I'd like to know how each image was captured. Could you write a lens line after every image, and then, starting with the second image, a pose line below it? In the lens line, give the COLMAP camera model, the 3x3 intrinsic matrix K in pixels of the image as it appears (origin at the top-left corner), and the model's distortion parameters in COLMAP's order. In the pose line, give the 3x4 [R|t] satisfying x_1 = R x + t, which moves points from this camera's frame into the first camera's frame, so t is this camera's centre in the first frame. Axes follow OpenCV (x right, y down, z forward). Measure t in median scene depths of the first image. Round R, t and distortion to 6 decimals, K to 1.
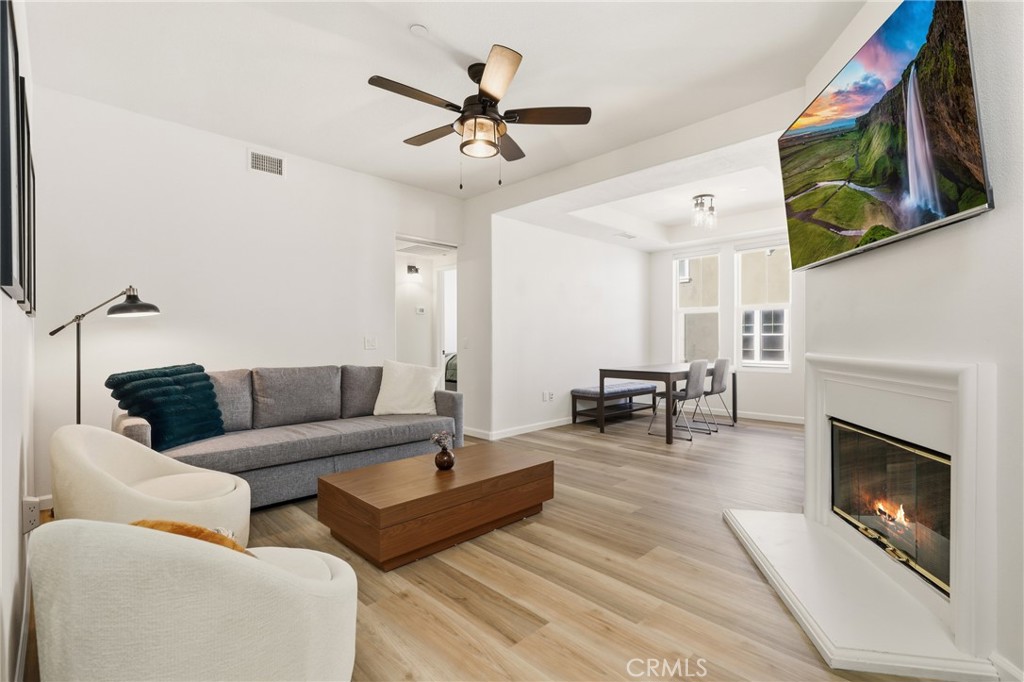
lens RADIAL K [[475.4, 0, 512.0], [0, 475.4, 341.0], [0, 0, 1]] dist [0.001522, 0.000055]
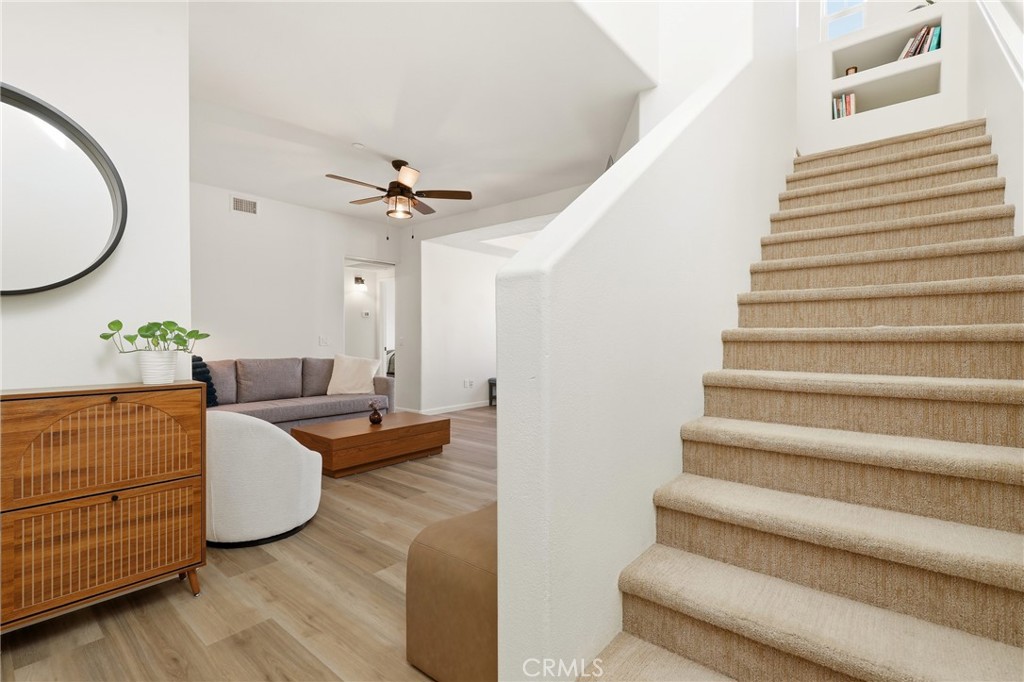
lens RADIAL K [[478.3, 0, 512.0], [0, 478.3, 341.0], [0, 0, 1]] dist [-0.003582, -0.000173]
pose [[0.995654, 0.003075, 0.093074, 0.119167], [-0.003374, 0.999990, 0.003049, -0.001950], [-0.093064, -0.003350, 0.995654, -0.452771]]
